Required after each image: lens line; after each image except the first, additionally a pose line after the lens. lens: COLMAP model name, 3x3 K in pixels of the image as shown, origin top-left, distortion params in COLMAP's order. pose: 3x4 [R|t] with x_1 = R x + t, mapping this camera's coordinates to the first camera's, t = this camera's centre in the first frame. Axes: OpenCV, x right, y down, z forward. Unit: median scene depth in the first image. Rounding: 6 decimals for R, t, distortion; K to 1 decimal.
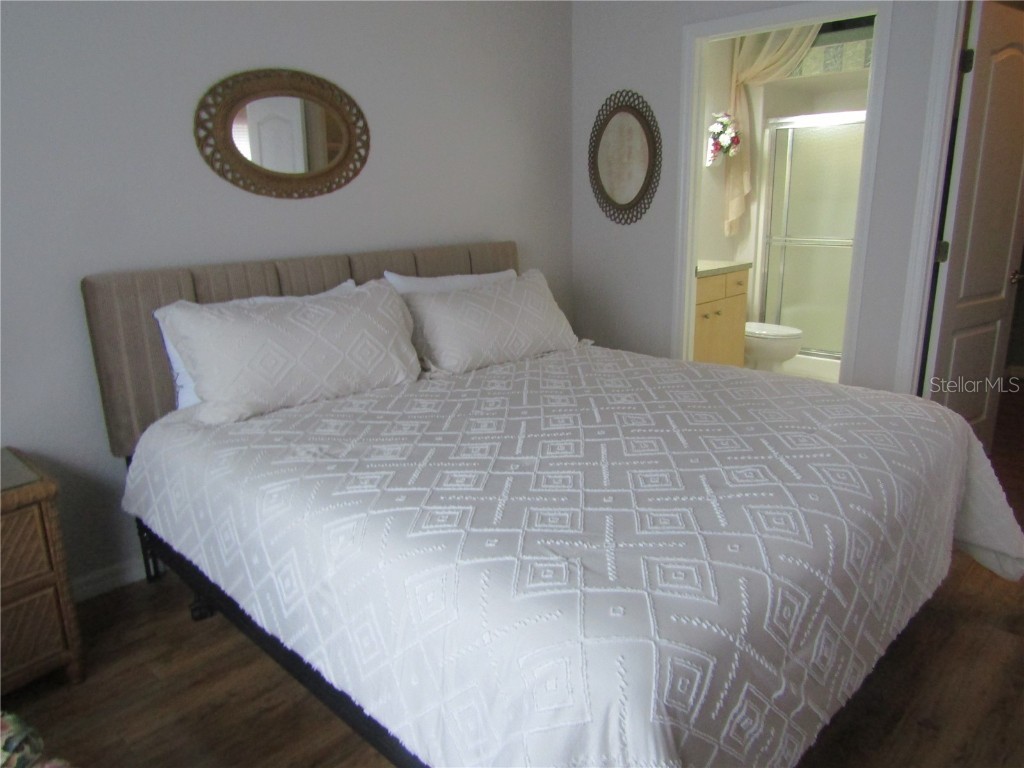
lens RADIAL K [[718.6, 0, 512.0], [0, 718.6, 384.0], [0, 0, 1]] dist [-0.032803, 0.010050]
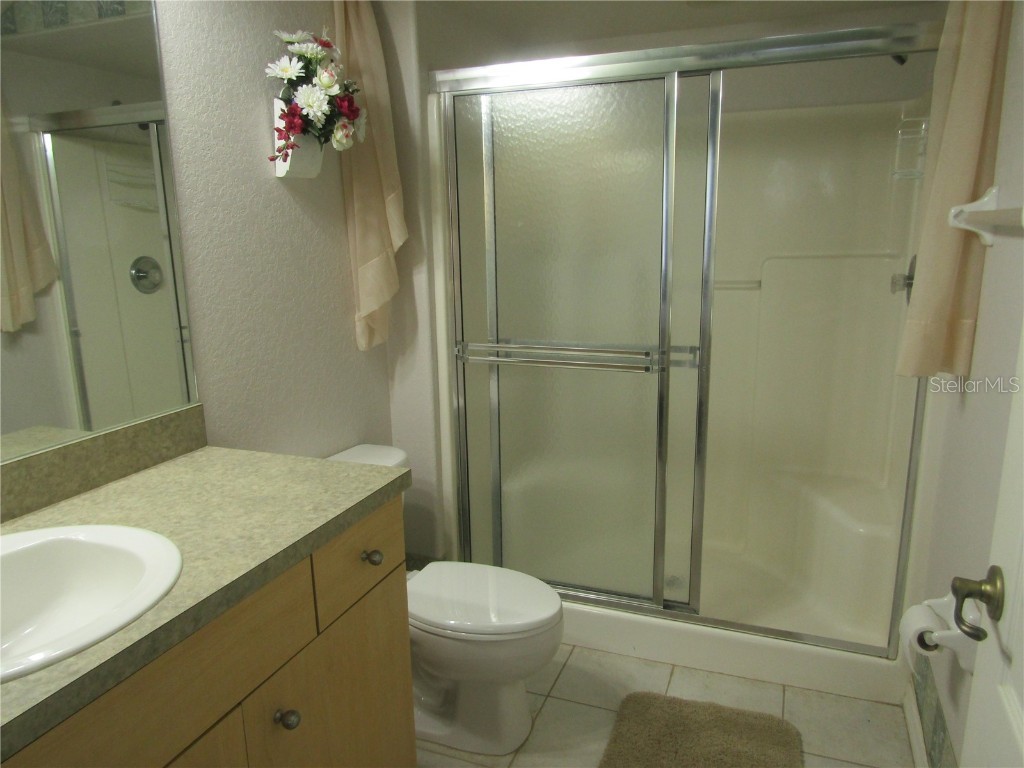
lens RADIAL K [[718.6, 0, 512.0], [0, 718.6, 384.0], [0, 0, 1]] dist [-0.032803, 0.010050]
pose [[0.925239, -0.077173, 0.371453, 0.231311], [0.095389, 0.994961, -0.030886, -0.170334], [-0.367198, 0.064010, 0.927938, 0.602186]]
